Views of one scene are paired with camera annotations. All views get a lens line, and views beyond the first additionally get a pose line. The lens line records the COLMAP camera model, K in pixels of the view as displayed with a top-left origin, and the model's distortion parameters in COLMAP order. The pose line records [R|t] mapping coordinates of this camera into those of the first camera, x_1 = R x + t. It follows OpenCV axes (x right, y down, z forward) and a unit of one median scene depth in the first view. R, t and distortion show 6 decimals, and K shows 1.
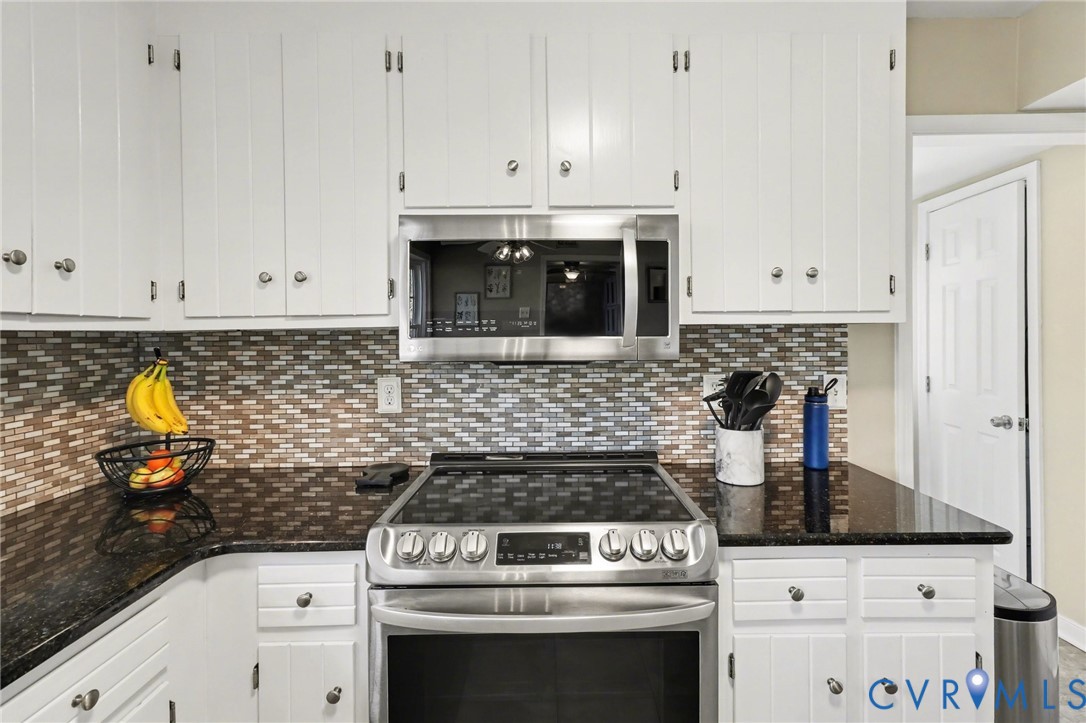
lens RADIAL K [[514.2, 0, 564.4], [0, 514.2, 340.3], [0, 0, 1]] dist [-0.002084, 0.005044]
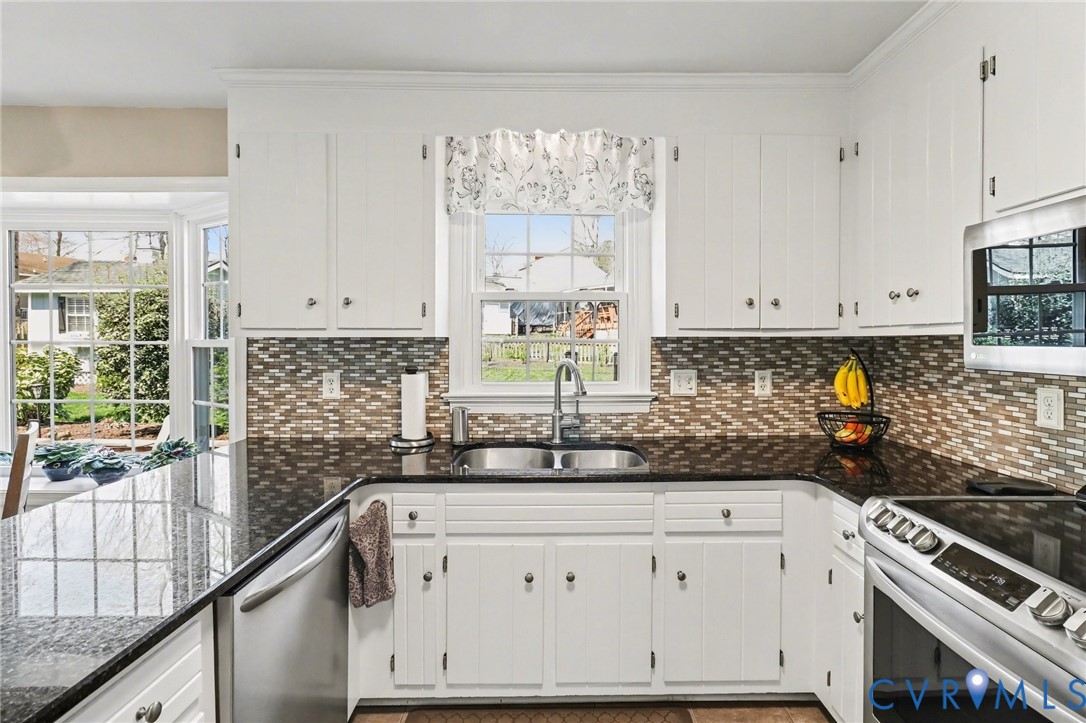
lens RADIAL K [[514.2, 0, 559.4], [0, 514.2, 345.2], [0, 0, 1]] dist [-0.002084, 0.005044]
pose [[-0.003757, 0.023705, -0.999712, 0.569267], [-0.011388, 0.999653, 0.023746, -0.015582], [0.999928, 0.011474, -0.003486, 0.148711]]
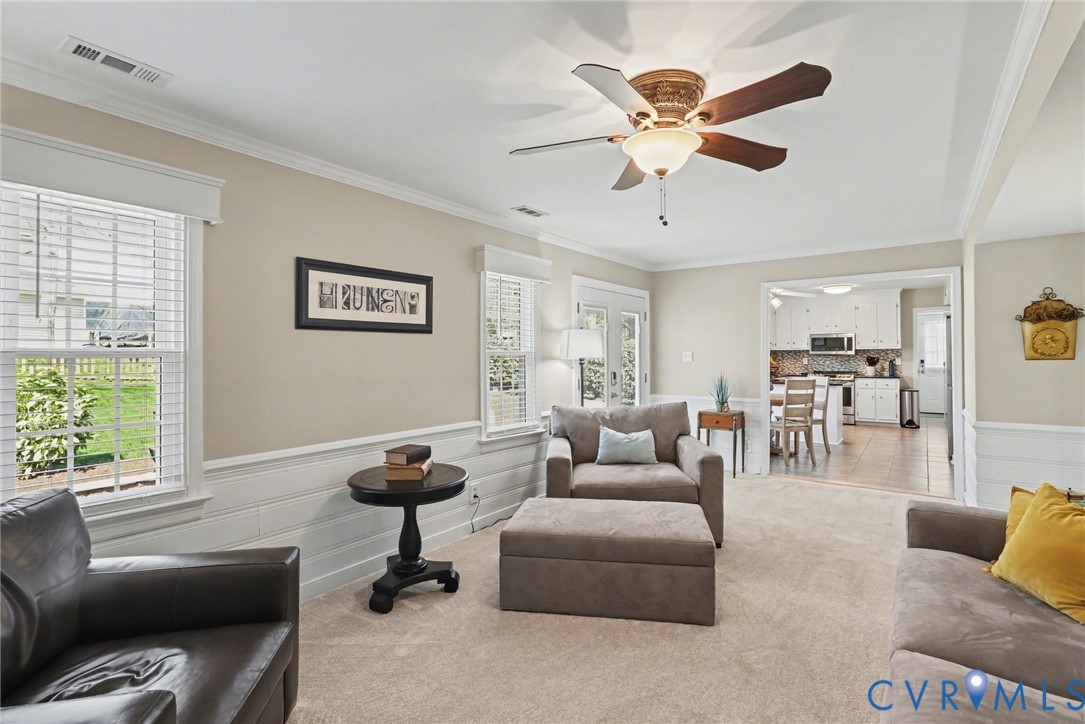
lens RADIAL K [[513.7, 0, 537.7], [0, 513.7, 352.8], [0, 0, 1]] dist [-0.002084, 0.005044]
pose [[0.772068, 0.002204, -0.635536, 1.032409], [-0.005799, 0.999977, -0.003577, 0.051127], [0.635513, 0.006448, 0.772063, -5.486244]]
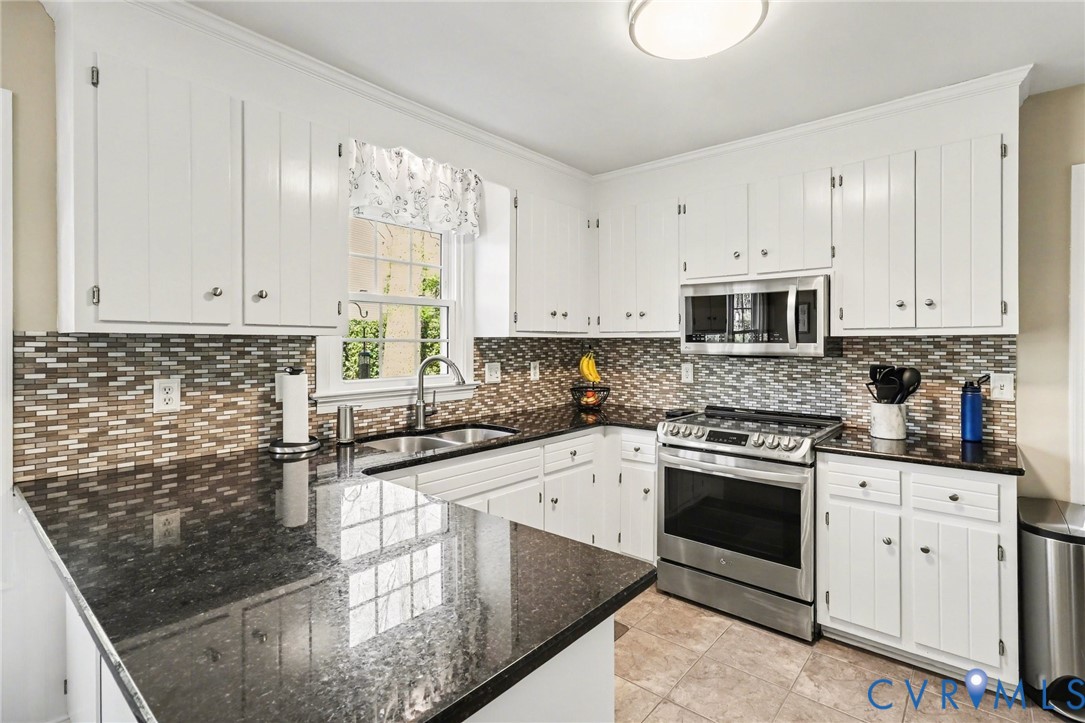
lens RADIAL K [[513.7, 0, 564.0], [0, 513.7, 346.8], [0, 0, 1]] dist [-0.002084, 0.005044]
pose [[0.756562, 0.016039, -0.653725, 0.545260], [-0.016449, 0.999850, 0.005495, 0.009121], [0.653715, 0.006595, 0.756712, -0.713230]]
